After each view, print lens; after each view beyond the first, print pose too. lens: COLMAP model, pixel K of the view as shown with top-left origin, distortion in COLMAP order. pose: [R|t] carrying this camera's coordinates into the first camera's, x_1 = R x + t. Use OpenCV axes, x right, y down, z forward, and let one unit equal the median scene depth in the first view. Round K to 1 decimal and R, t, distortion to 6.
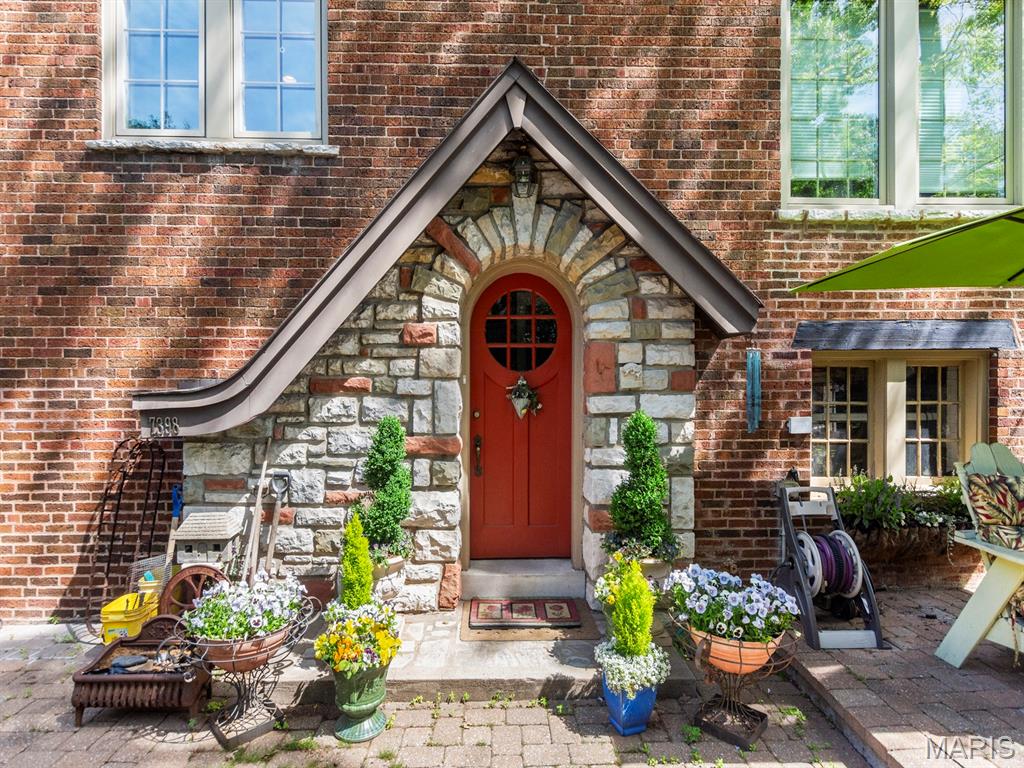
lens RADIAL K [[534.6, 0, 512.0], [0, 534.6, 384.0], [0, 0, 1]] dist [-0.000554, -0.000622]
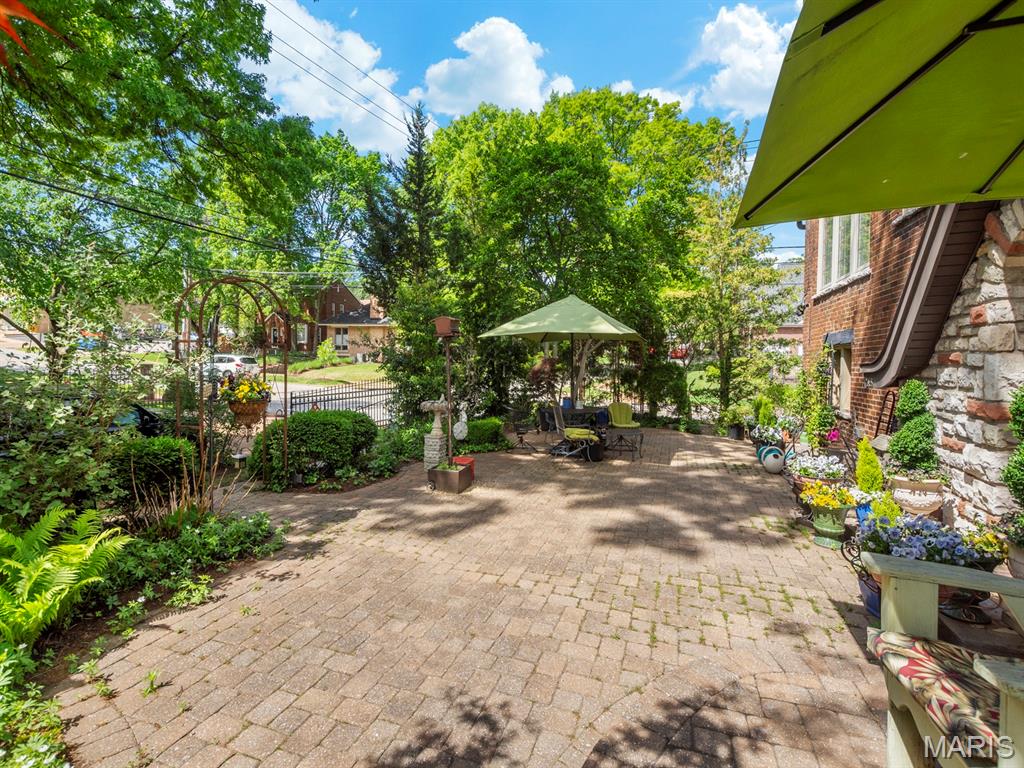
lens RADIAL K [[495.5, 0, 482.2], [0, 495.5, 387.0], [0, 0, 1]] dist [0.000571, 0.000294]
pose [[-0.405264, 0.042107, -0.913229, 1.248875], [-0.008903, 0.998710, 0.050000, 0.020285], [0.914156, 0.028394, -0.404367, 0.419738]]
